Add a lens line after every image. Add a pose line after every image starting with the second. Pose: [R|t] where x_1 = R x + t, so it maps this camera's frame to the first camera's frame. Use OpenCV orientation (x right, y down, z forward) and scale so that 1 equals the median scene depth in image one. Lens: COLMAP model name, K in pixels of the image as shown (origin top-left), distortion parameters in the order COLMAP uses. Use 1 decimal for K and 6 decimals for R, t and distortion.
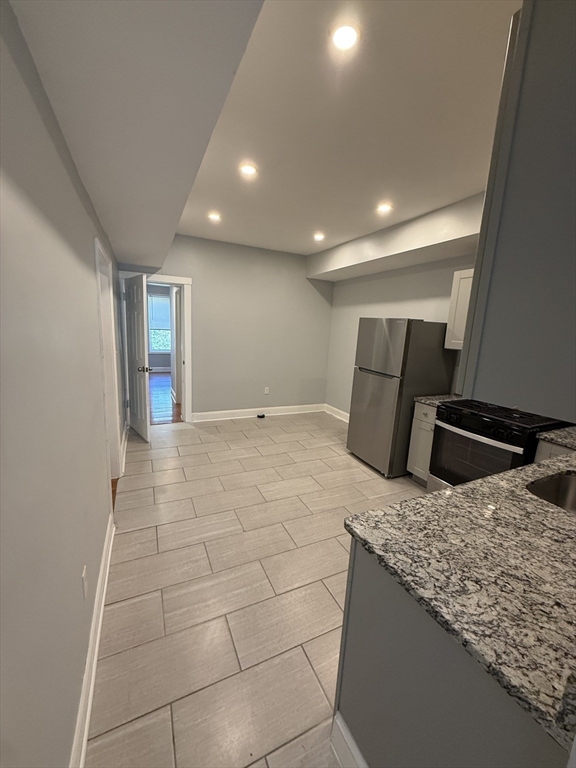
lens RADIAL K [[304.6, 0, 289.8], [0, 304.6, 382.3], [0, 0, 1]] dist [-0.000828, -0.000230]
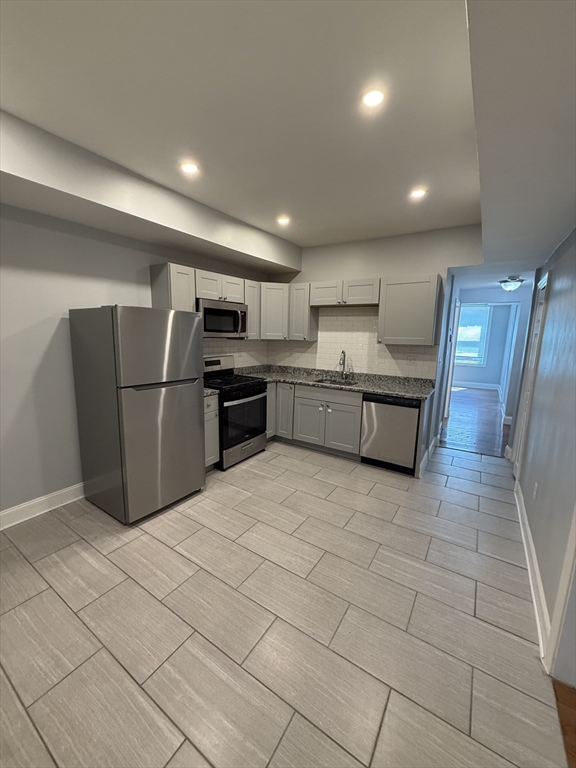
lens RADIAL K [[304.6, 0, 289.2], [0, 304.6, 383.4], [0, 0, 1]] dist [-0.000828, -0.000230]
pose [[-0.524937, -0.198124, 0.827761, -0.551329], [0.106704, 0.949539, 0.294940, -0.247011], [-0.844426, 0.243151, -0.477307, 1.253764]]
